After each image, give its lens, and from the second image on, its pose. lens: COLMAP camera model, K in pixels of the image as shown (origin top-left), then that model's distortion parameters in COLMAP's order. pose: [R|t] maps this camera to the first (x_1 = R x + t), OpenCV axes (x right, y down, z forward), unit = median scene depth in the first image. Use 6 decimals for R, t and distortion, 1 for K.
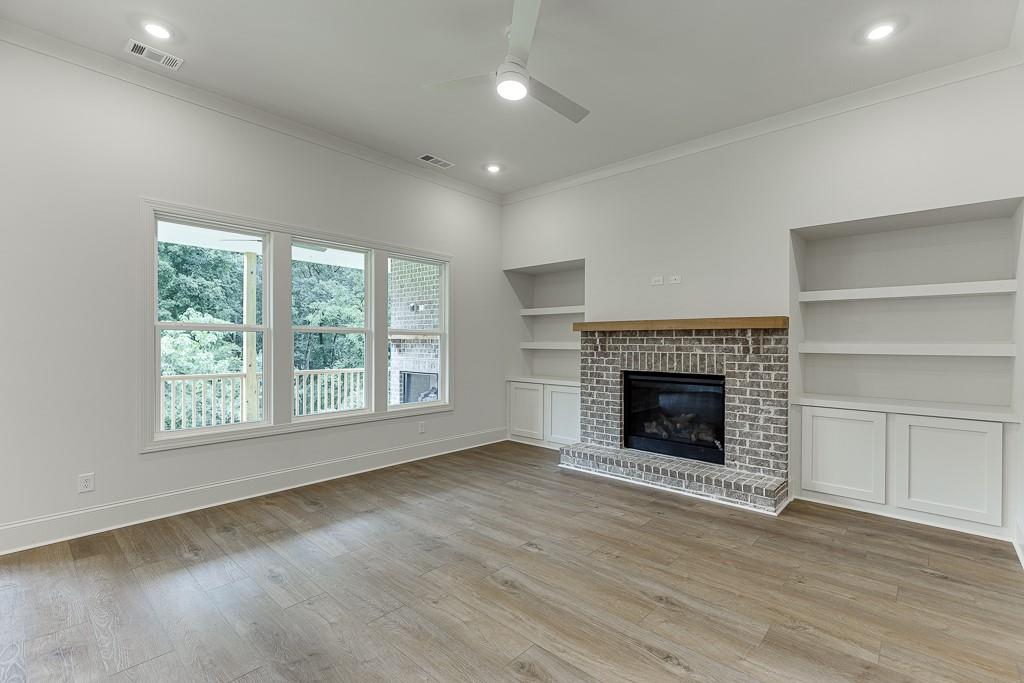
lens RADIAL K [[456.0, 0, 518.7], [0, 456.0, 345.0], [0, 0, 1]] dist [0.013444, -0.006836]
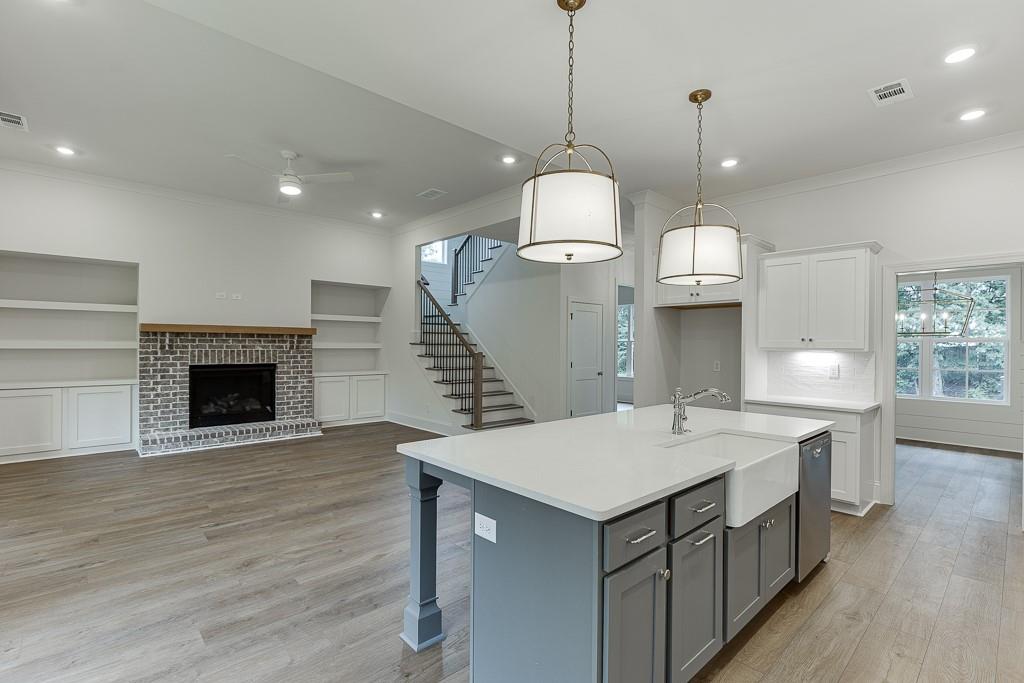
lens RADIAL K [[474.0, 0, 513.7], [0, 474.0, 345.3], [0, 0, 1]] dist [0.001765, 0.000227]
pose [[0.101316, -0.006670, 0.994832, -0.990493], [-0.001891, 0.999974, 0.006897, -0.007532], [-0.994852, -0.002580, 0.101301, 0.016698]]
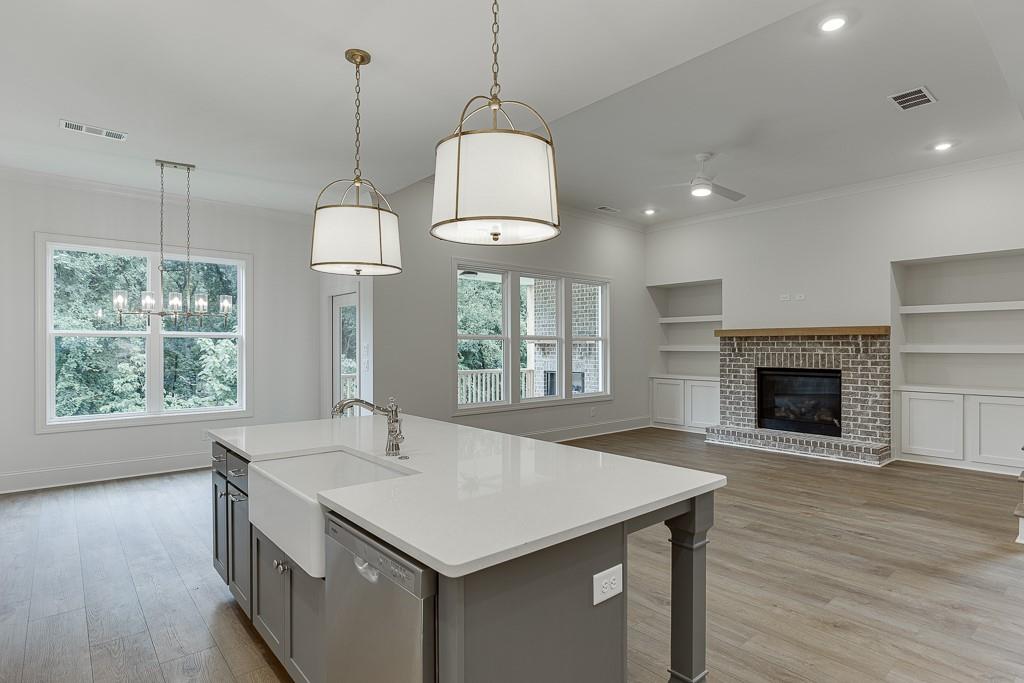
lens RADIAL K [[531.5, 0, 519.9], [0, 531.5, 345.2], [0, 0, 1]] dist [-0.004496, -0.000462]
pose [[0.992793, -0.006291, -0.119672, -0.265395], [0.005523, 0.999962, -0.006752, 0.000433], [0.119710, 0.006042, 0.992790, -0.586055]]
